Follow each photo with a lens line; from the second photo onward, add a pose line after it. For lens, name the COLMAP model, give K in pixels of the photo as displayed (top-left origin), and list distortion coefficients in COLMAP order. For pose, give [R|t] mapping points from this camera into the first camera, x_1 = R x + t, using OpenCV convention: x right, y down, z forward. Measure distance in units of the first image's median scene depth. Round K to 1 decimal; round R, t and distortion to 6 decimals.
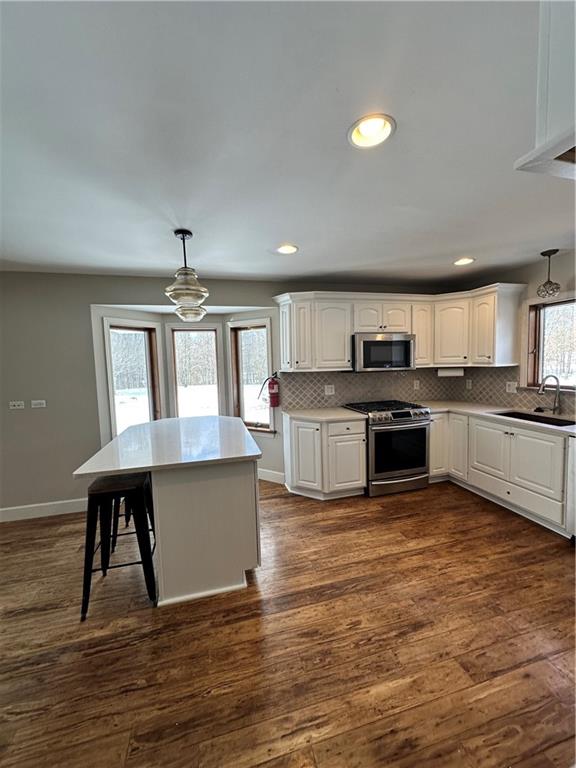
lens RADIAL K [[305.8, 0, 288.4], [0, 305.8, 385.3], [0, 0, 1]] dist [-0.001438, 0.000101]
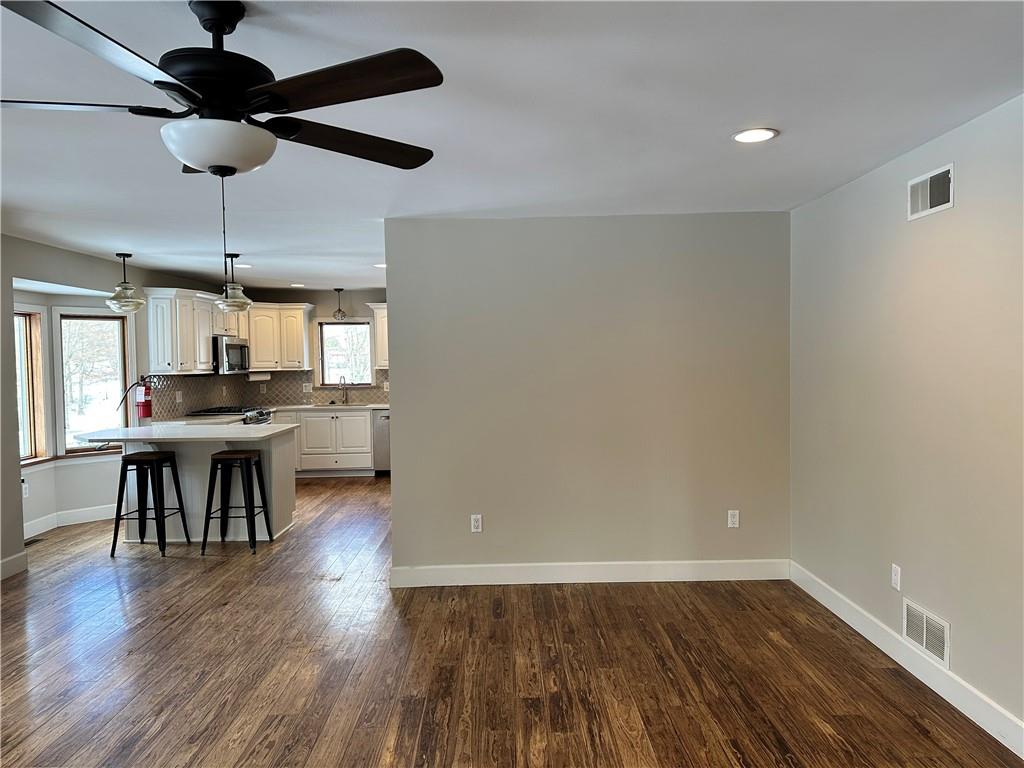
lens RADIAL K [[707.5, 0, 517.4], [0, 707.5, 389.7], [0, 0, 1]] dist [0.078249, -0.104108]
pose [[0.243475, -0.018999, 0.969721, -1.790850], [0.084675, 0.996407, -0.001738, 0.089330], [-0.966204, 0.082534, 0.244209, -0.478538]]
